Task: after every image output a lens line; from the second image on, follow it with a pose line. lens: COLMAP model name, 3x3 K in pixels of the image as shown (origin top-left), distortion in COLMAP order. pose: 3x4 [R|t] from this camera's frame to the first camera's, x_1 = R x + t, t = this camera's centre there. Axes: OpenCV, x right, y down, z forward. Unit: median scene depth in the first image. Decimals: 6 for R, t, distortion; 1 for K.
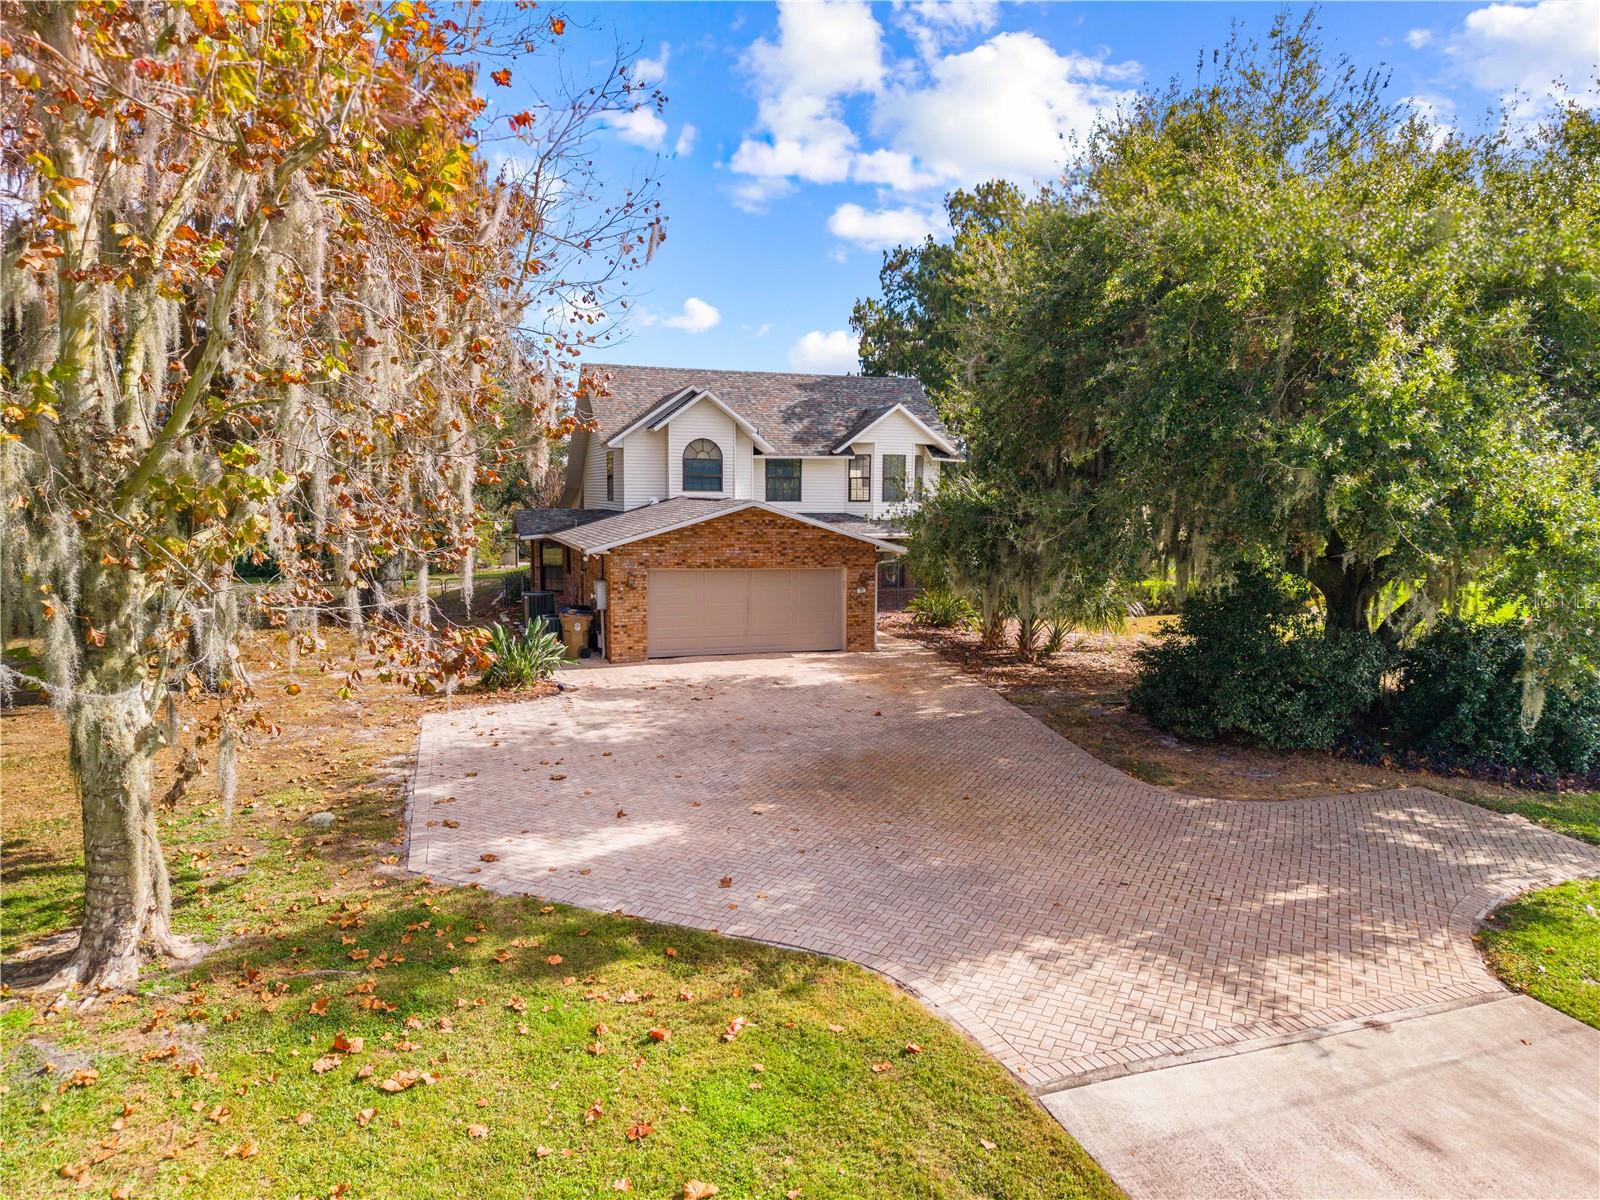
lens RADIAL K [[1081.3, 0, 798.3], [0, 1081.3, 623.3], [0, 0, 1]] dist [0.023887, -0.024235]
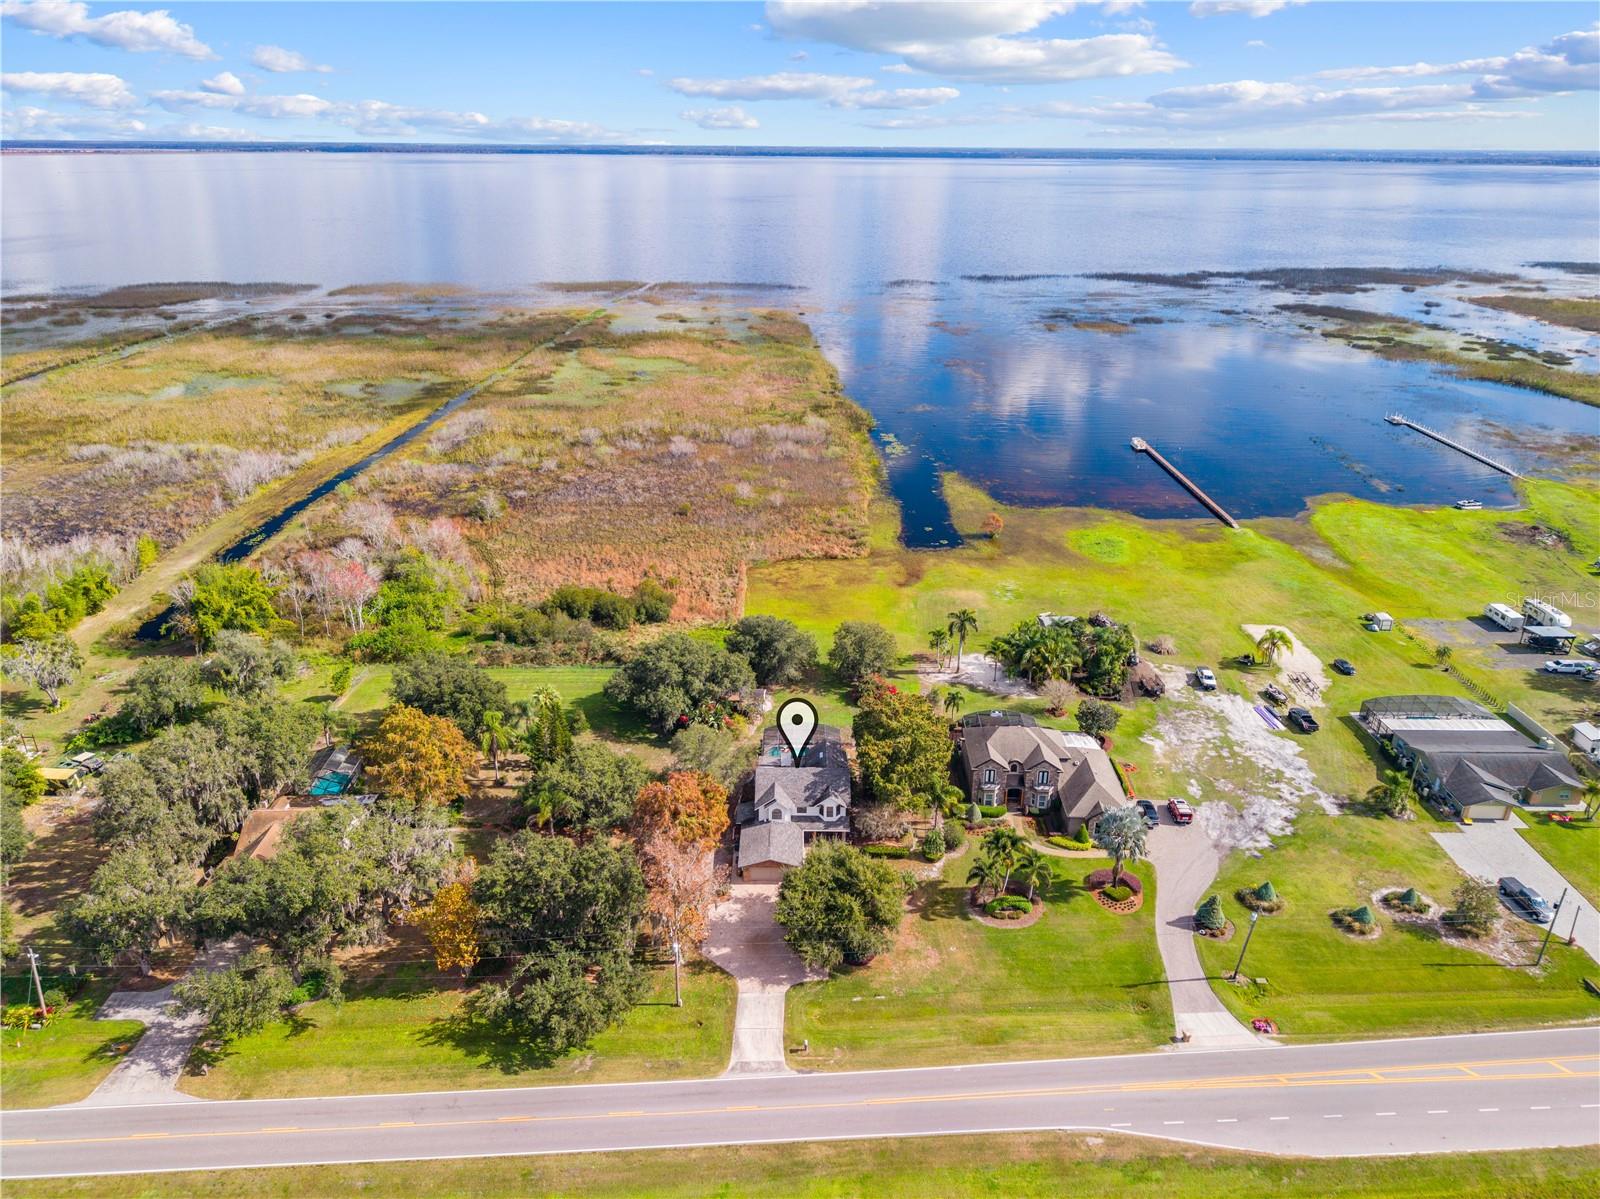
lens RADIAL K [[1081.3, 0, 799.1], [0, 1081.3, 600.4], [0, 0, 1]] dist [0.023887, -0.024235]
pose [[0.948178, 0.127776, -0.290916, 1.270274], [-0.040866, 0.957015, 0.287143, -2.461187], [0.315101, -0.260374, 0.912642, -2.971681]]
